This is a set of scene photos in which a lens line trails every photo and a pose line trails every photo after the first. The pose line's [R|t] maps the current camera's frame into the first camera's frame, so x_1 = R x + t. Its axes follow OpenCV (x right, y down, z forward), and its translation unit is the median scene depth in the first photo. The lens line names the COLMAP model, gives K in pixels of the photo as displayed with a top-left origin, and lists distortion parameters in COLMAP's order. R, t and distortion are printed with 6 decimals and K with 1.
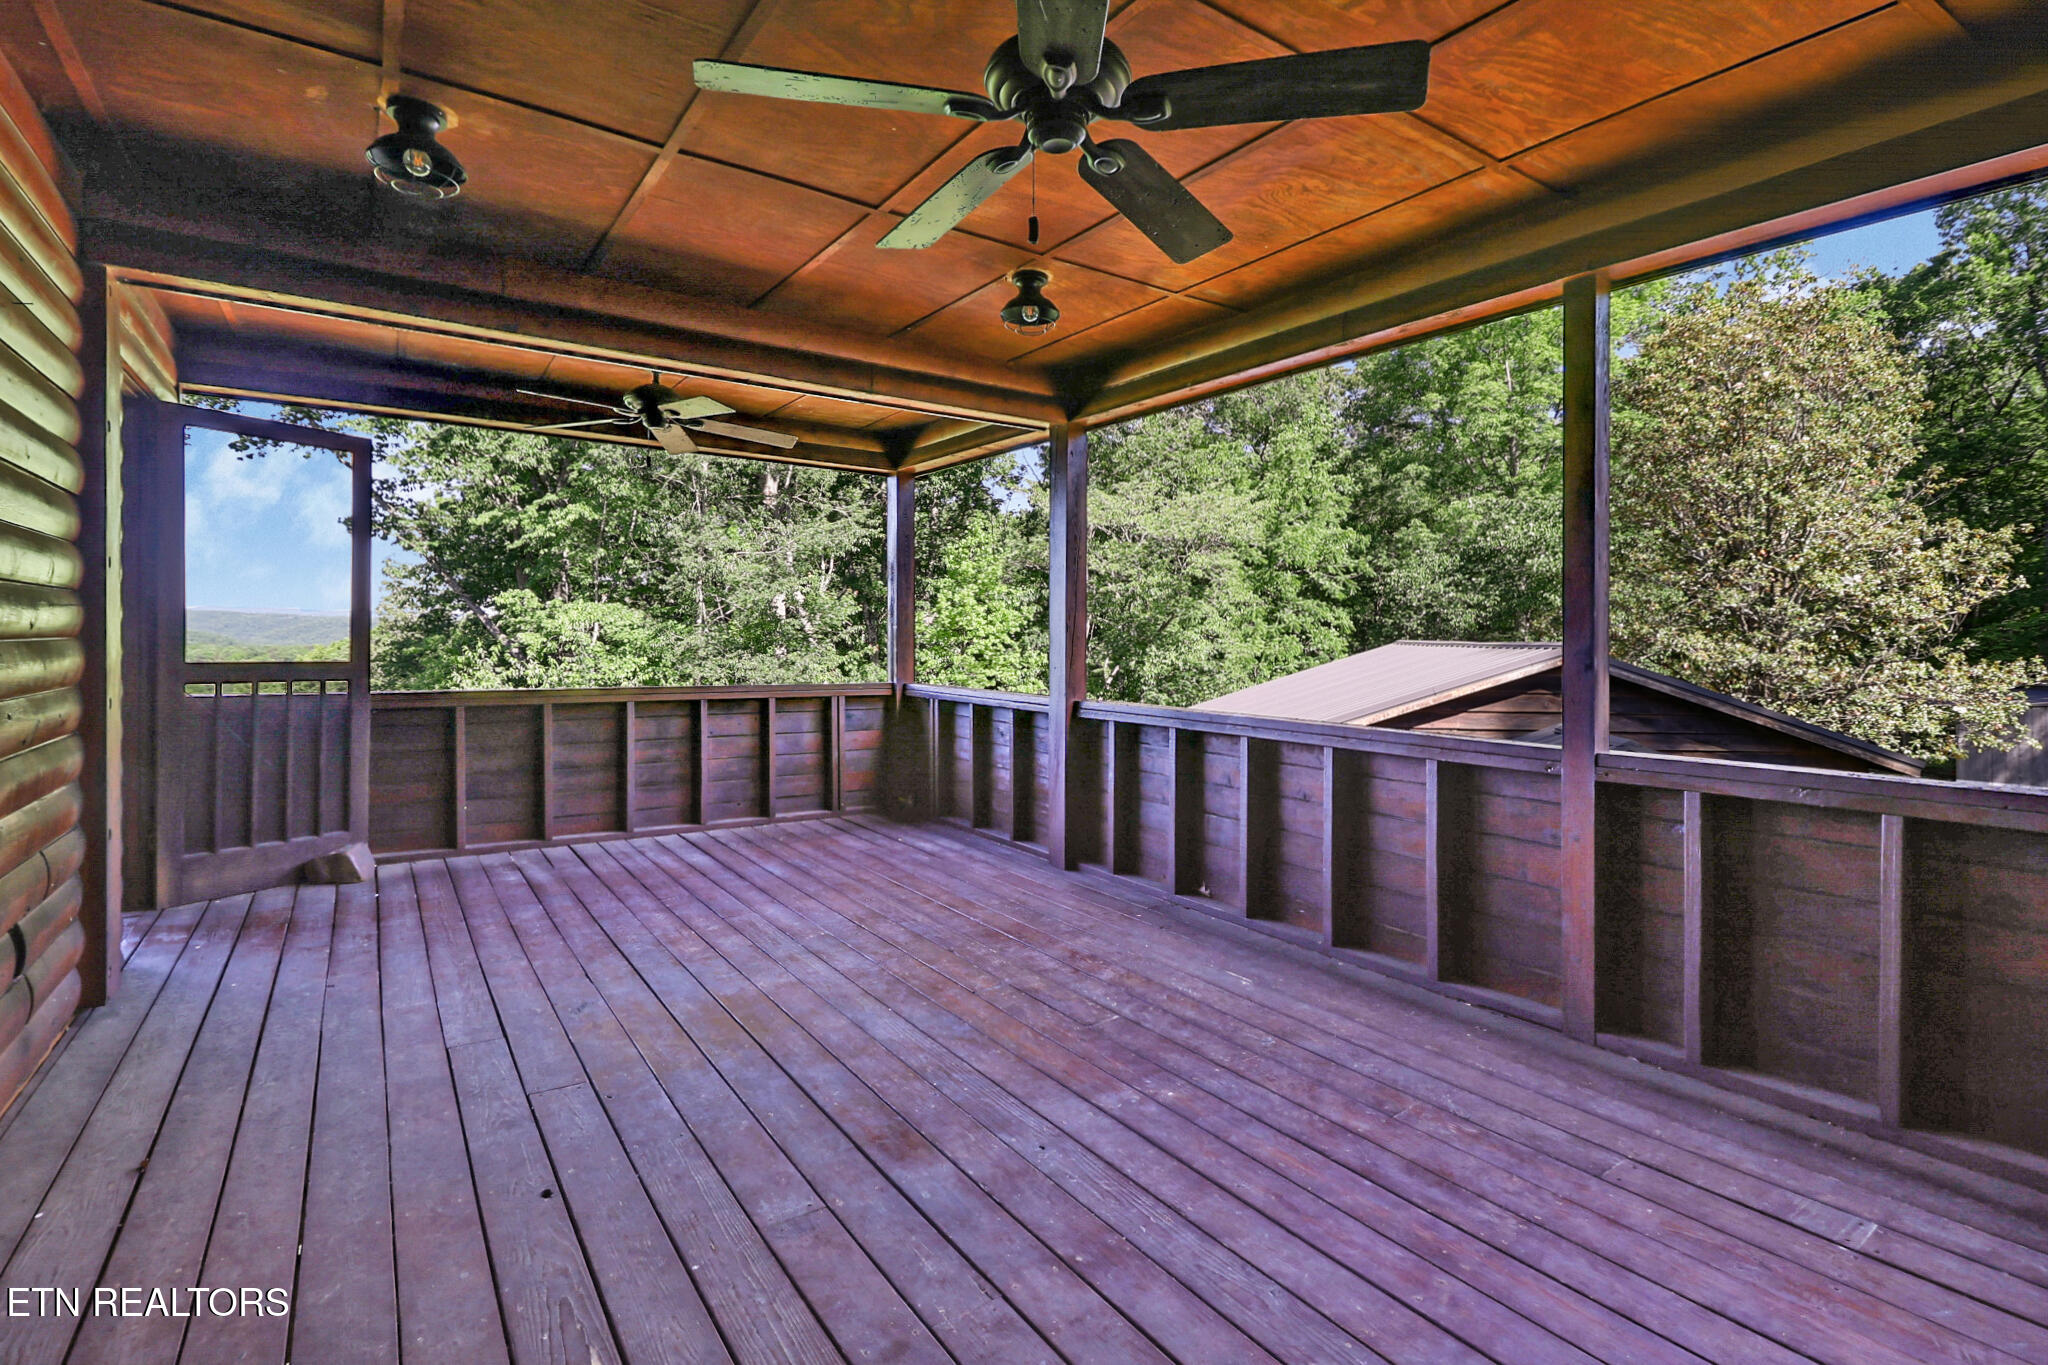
lens RADIAL K [[938.3, 0, 1007.2], [0, 938.3, 647.1], [0, 0, 1]] dist [-0.001068, -0.013456]
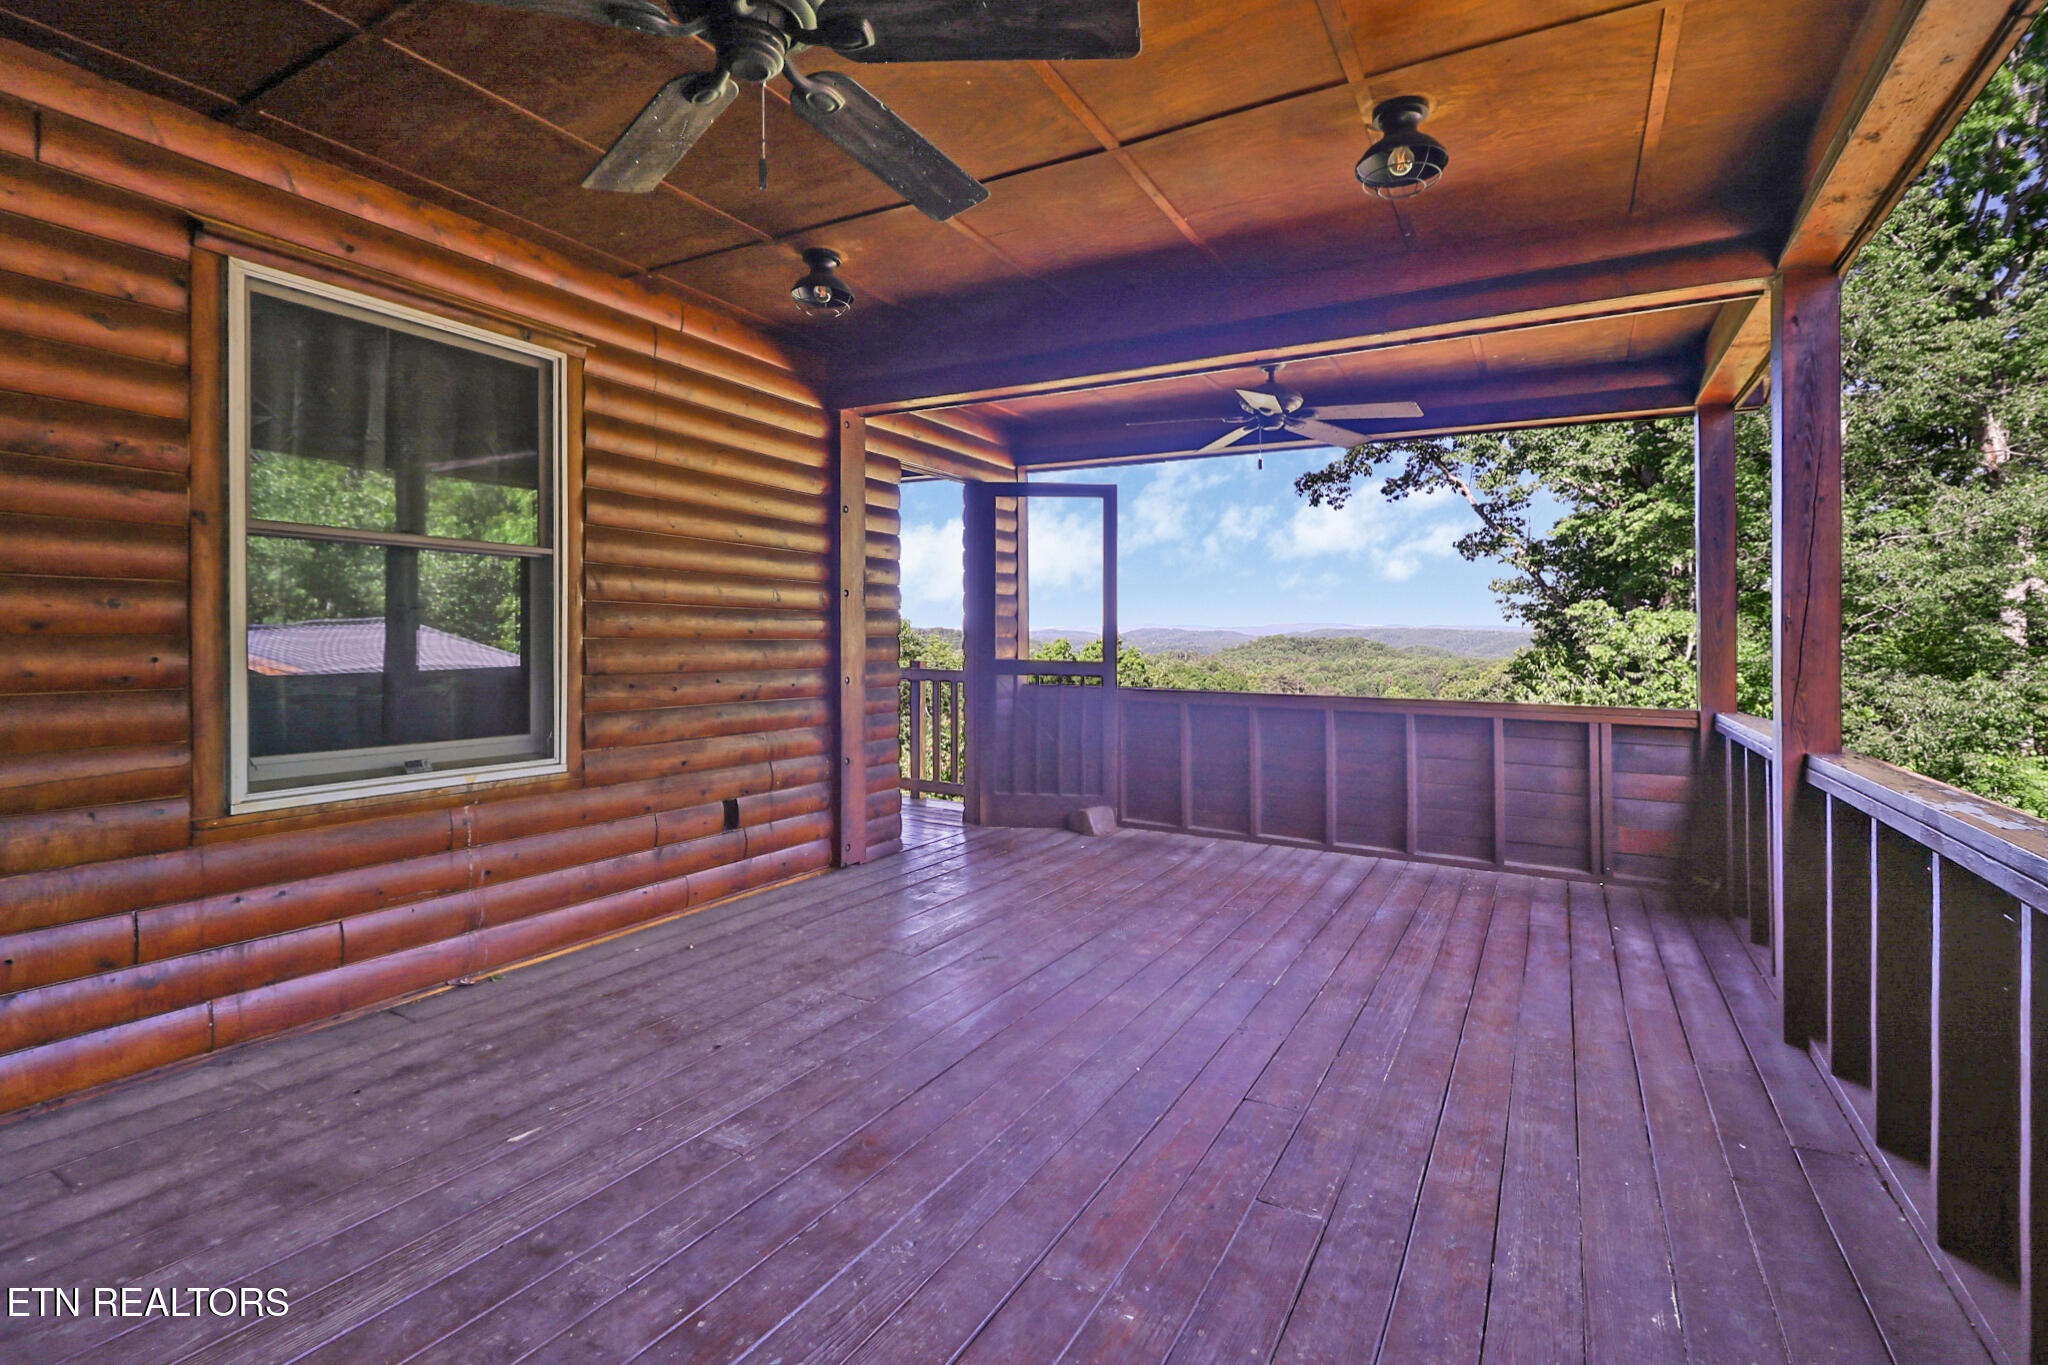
lens RADIAL K [[938.3, 0, 1007.2], [0, 938.3, 647.1], [0, 0, 1]] dist [-0.001068, -0.013456]
pose [[0.438825, 0.001594, -0.898571, 0.513076], [-0.016118, 0.999852, -0.006097, 0.006615], [0.898428, 0.017158, 0.438786, 0.439936]]
